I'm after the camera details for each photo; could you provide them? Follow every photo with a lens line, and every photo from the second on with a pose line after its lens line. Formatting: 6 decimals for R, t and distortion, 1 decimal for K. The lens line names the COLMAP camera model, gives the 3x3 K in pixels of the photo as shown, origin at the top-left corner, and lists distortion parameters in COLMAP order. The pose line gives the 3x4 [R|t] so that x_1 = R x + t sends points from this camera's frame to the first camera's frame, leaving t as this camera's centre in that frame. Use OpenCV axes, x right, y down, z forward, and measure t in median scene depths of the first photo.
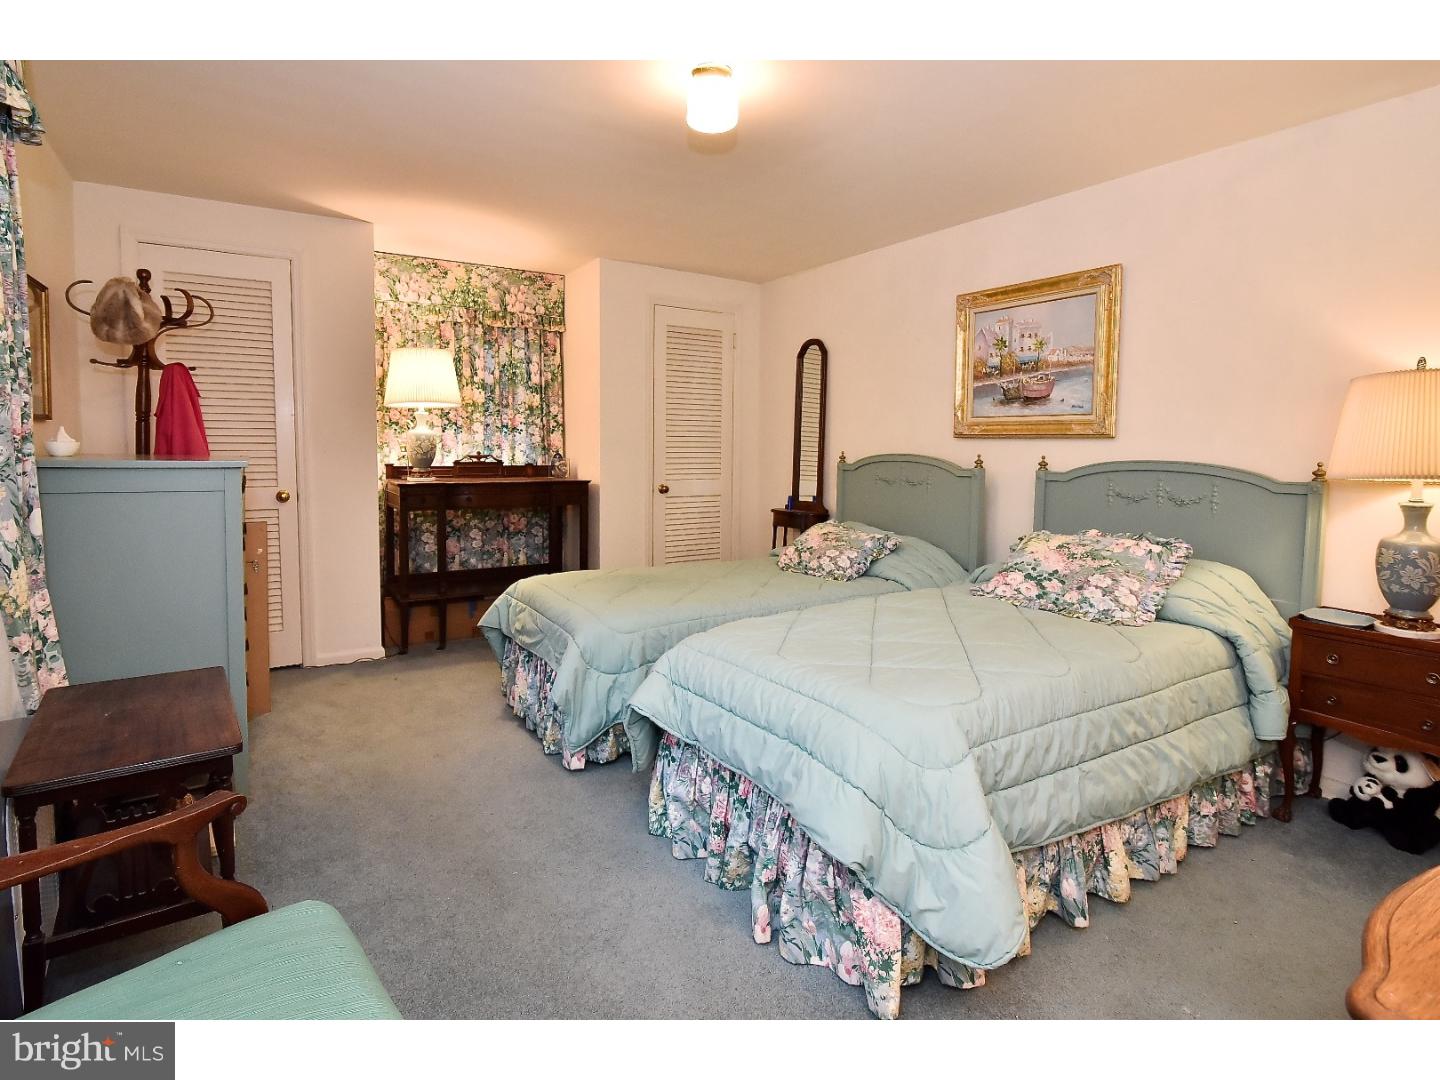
lens RADIAL K [[707.0, 0, 720.0], [0, 707.0, 540.0], [0, 0, 1]] dist [0.001569, 0.000400]
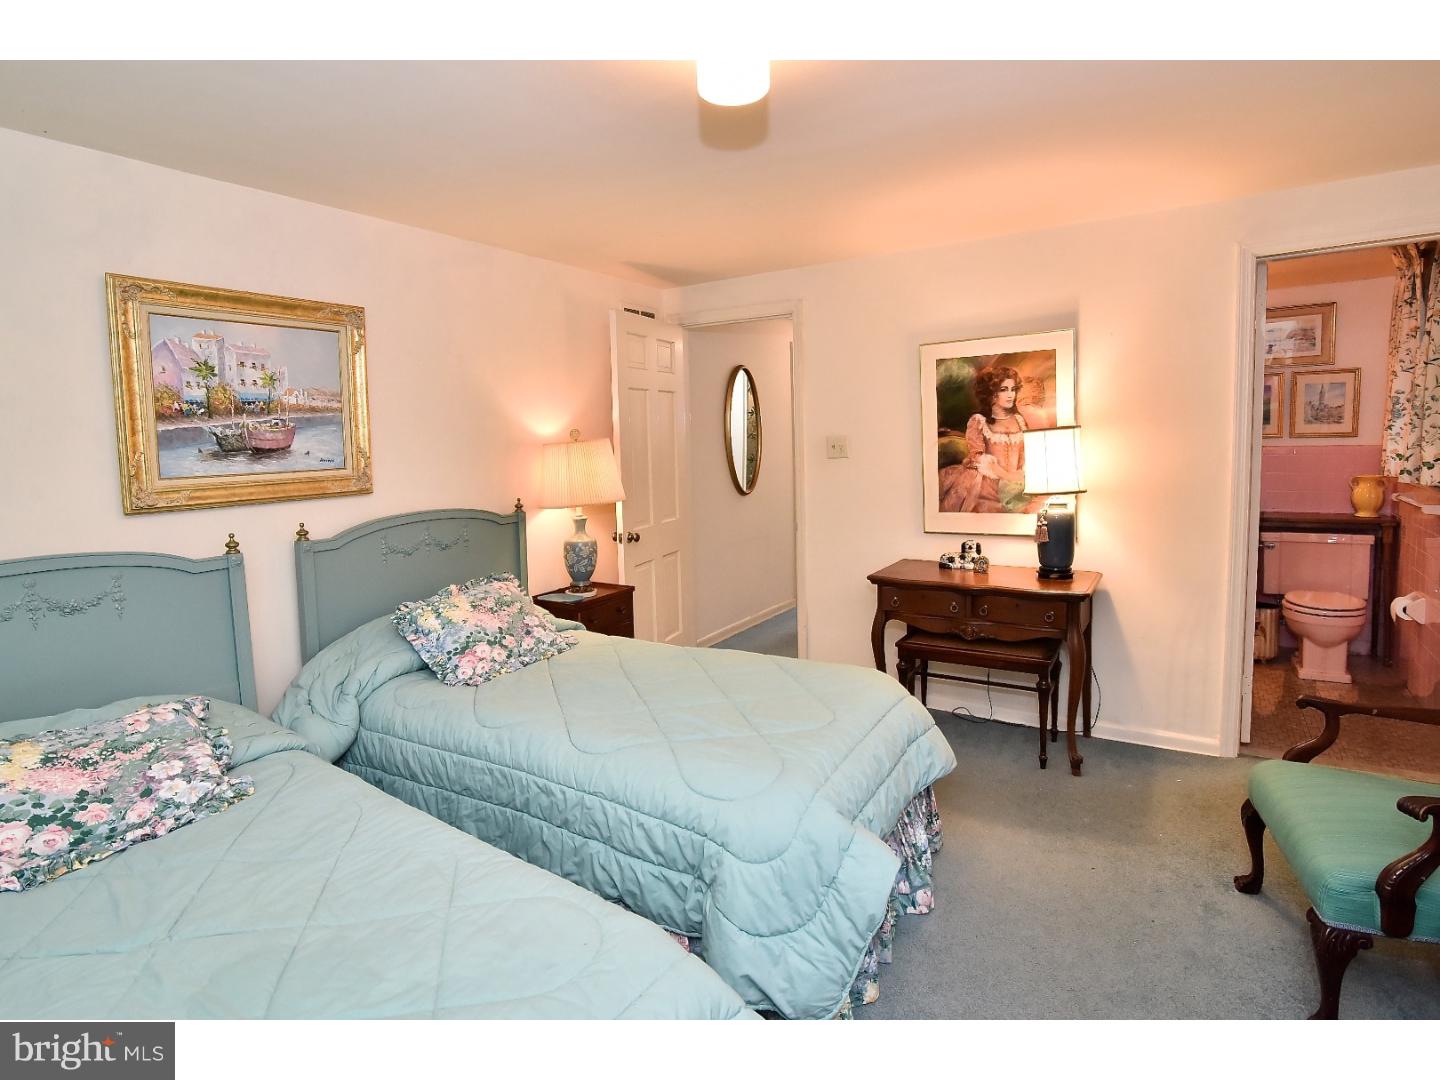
lens RADIAL K [[736.5, 0, 720.0], [0, 736.5, 540.0], [0, 0, 1]] dist [-0.001525, -0.000258]
pose [[-0.385878, -0.131142, 0.913181, -0.471648], [0.149826, 0.967796, 0.202297, -0.196620], [-0.910302, 0.214880, -0.353803, 0.871818]]
